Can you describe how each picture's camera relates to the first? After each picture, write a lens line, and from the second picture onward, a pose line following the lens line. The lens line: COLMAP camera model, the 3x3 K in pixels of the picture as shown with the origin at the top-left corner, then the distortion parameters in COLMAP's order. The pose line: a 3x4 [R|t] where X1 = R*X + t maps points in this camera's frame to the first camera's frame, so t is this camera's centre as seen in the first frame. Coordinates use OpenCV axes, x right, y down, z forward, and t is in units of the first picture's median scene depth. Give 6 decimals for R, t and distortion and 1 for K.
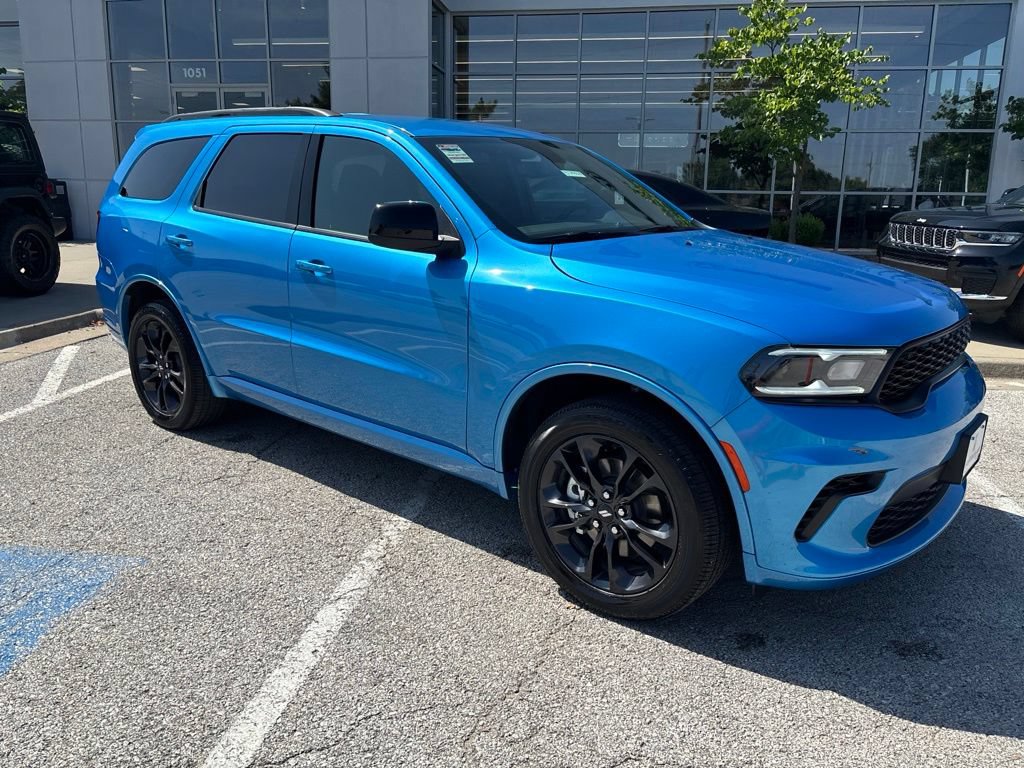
lens RADIAL K [[777.3, 0, 508.8], [0, 777.3, 382.3], [0, 0, 1]] dist [0.046347, -0.056670]
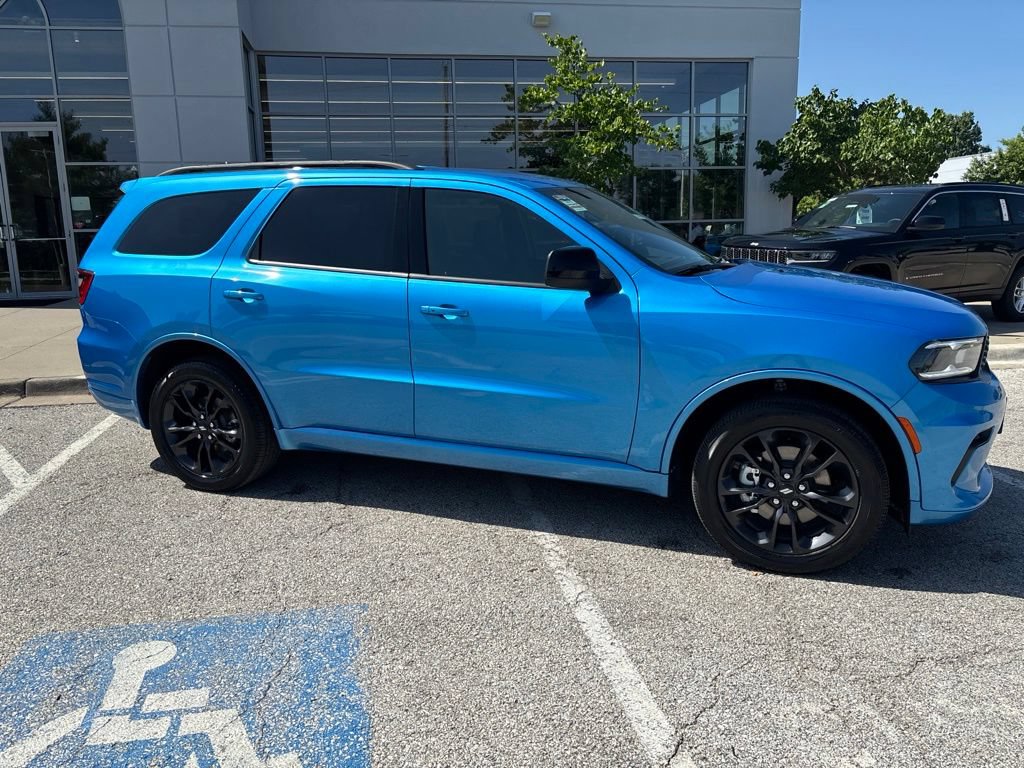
lens RADIAL K [[777.3, 0, 509.2], [0, 777.3, 385.9], [0, 0, 1]] dist [0.046347, -0.056670]
pose [[0.944769, -0.096652, 0.313161, -0.574081], [0.108026, 0.993964, -0.019129, -0.017335], [-0.309422, 0.051902, 0.949507, -0.038761]]
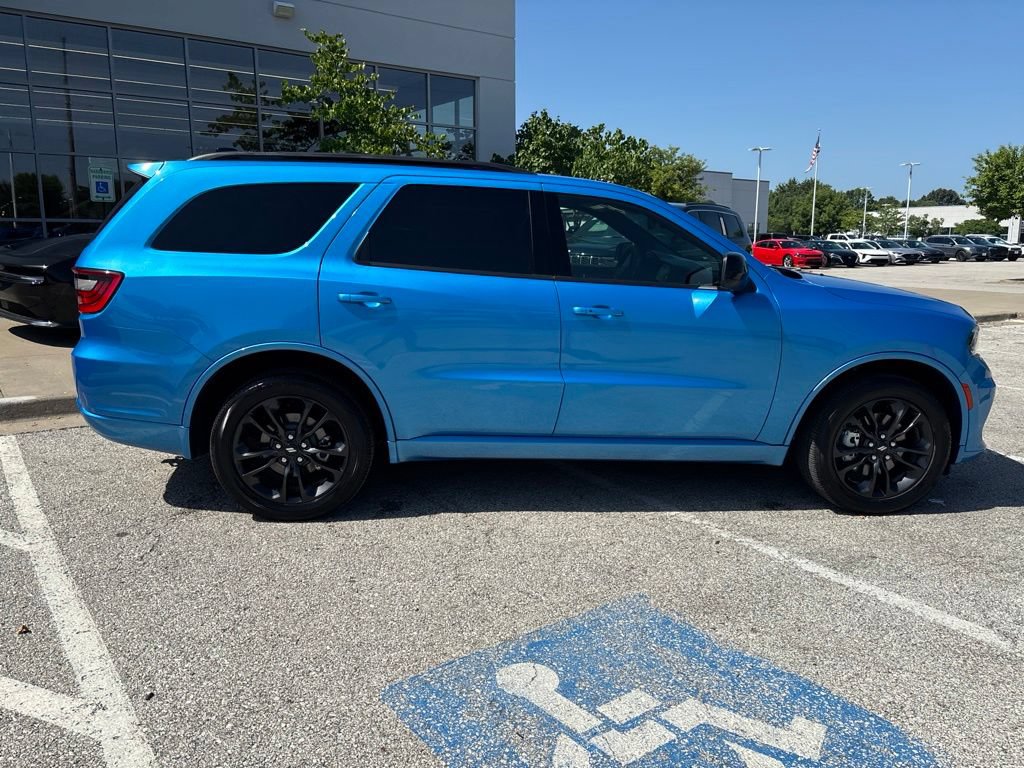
lens RADIAL K [[777.3, 0, 509.4], [0, 777.3, 378.7], [0, 0, 1]] dist [0.046347, -0.056670]
pose [[0.698344, -0.141530, 0.701630, -1.283742], [0.165468, 0.985625, 0.034123, -0.126219], [-0.696374, 0.092268, 0.711724, 0.342072]]
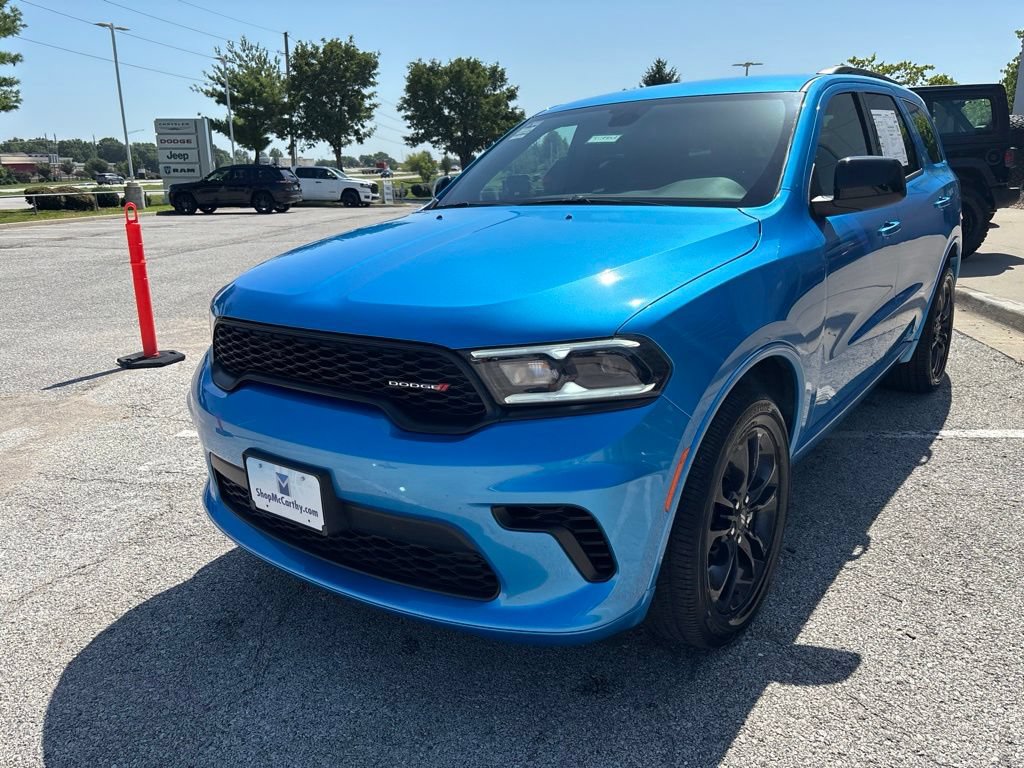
lens RADIAL K [[777.3, 0, 510.5], [0, 777.3, 384.3], [0, 0, 1]] dist [0.046347, -0.056670]
pose [[0.051298, 0.245539, -0.968029, 1.187500], [-0.206354, 0.950993, 0.230283, -0.215711], [0.977132, 0.187944, 0.099452, 1.003653]]
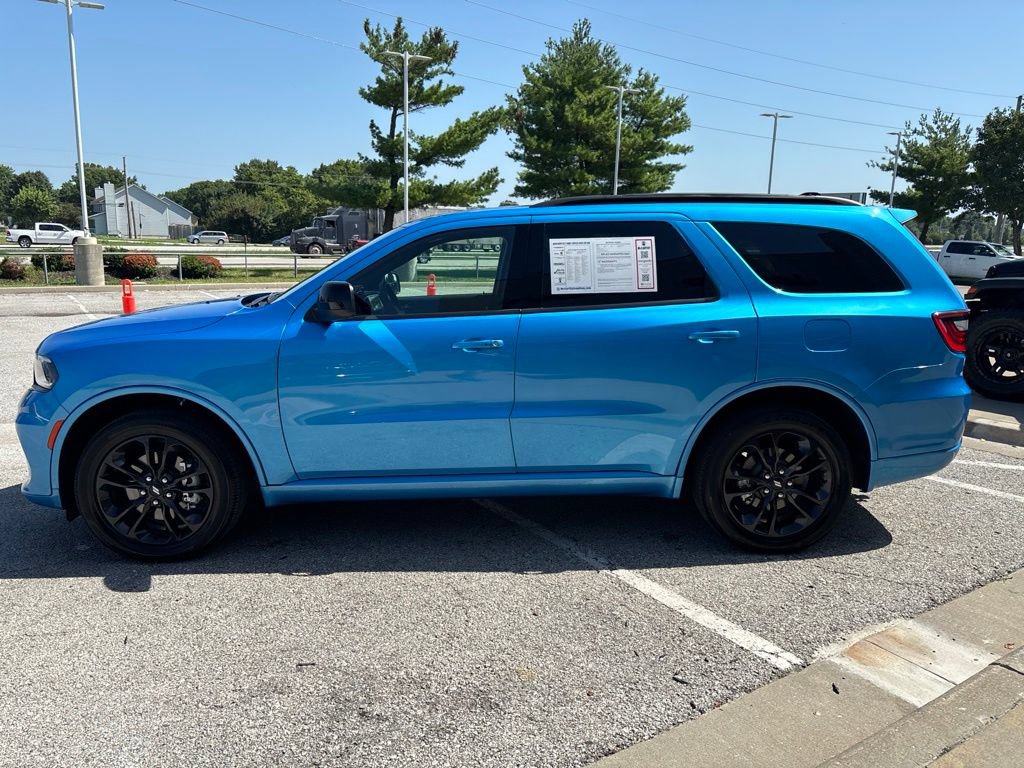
lens RADIAL K [[777.3, 0, 508.6], [0, 777.3, 381.1], [0, 0, 1]] dist [0.046347, -0.056670]
pose [[-0.738171, 0.092145, -0.668291, 0.900165], [-0.183610, 0.925789, 0.330459, -0.638703], [0.649146, 0.366640, -0.666471, 2.453071]]
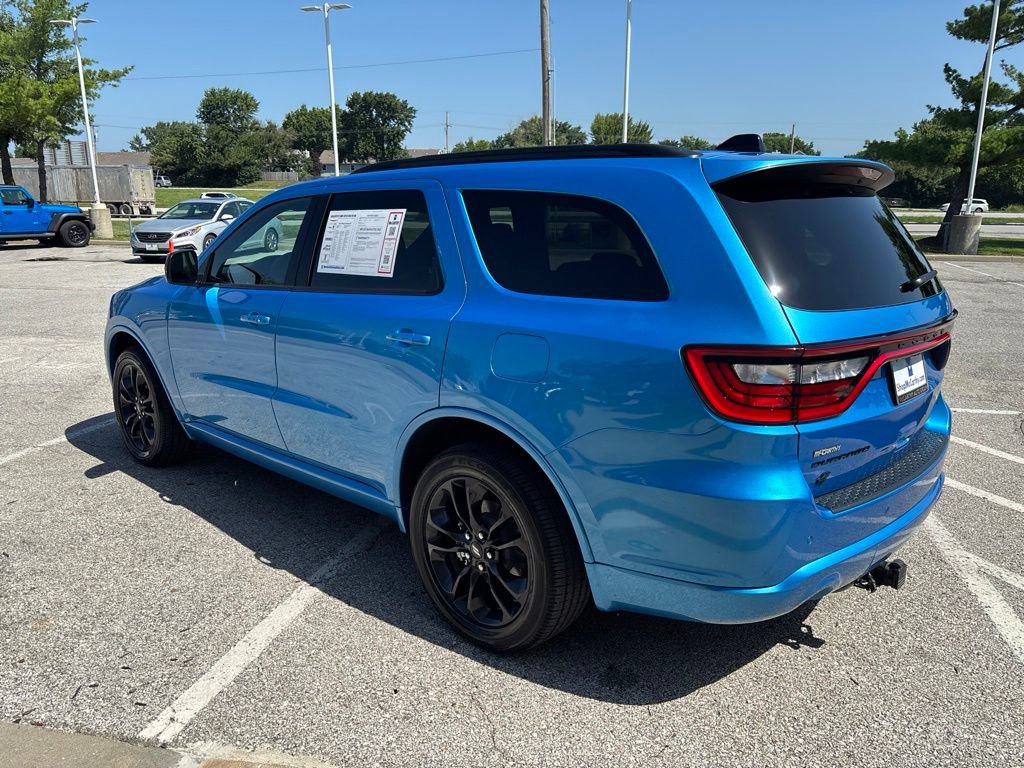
lens RADIAL K [[777.3, 0, 511.3], [0, 777.3, 385.0], [0, 0, 1]] dist [0.046347, -0.056670]
pose [[-0.997760, -0.036327, 0.056164, -0.356928], [-0.006933, 0.891316, 0.453330, -0.740458], [-0.066528, 0.451925, -0.889572, 2.684605]]
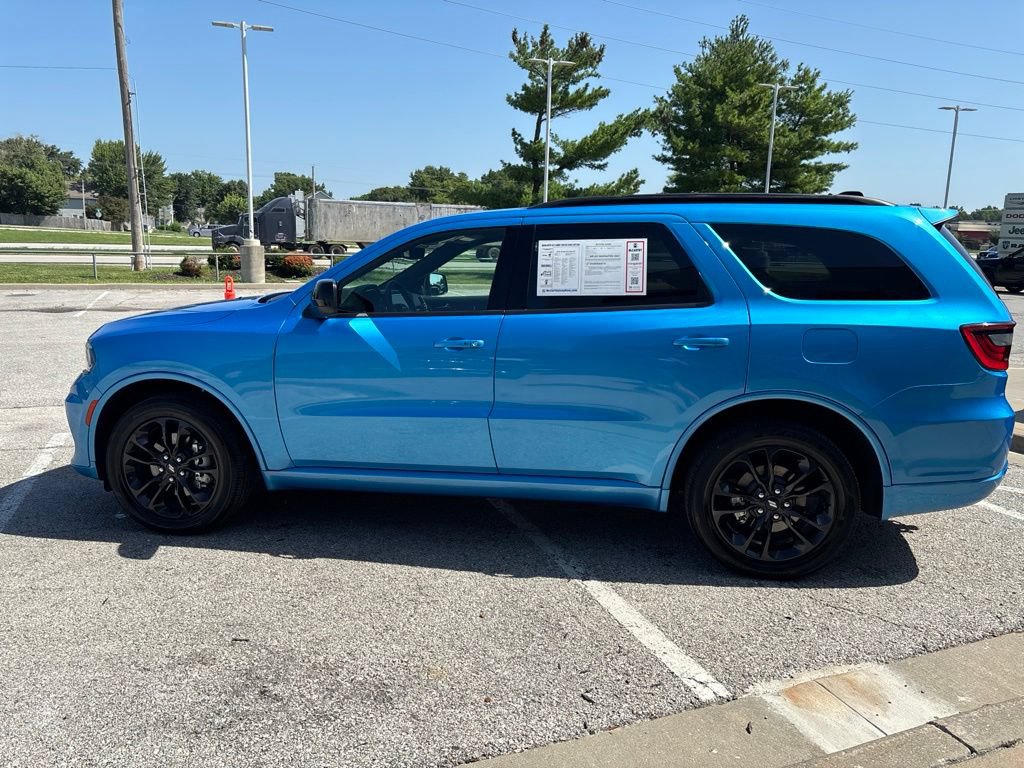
lens RADIAL K [[777.3, 0, 508.5], [0, 777.3, 369.8], [0, 0, 1]] dist [0.046347, -0.056670]
pose [[-0.861842, 0.049454, -0.504760, 0.670981], [-0.150959, 0.925114, 0.348389, -0.684177], [0.484190, 0.376454, -0.789837, 2.616763]]
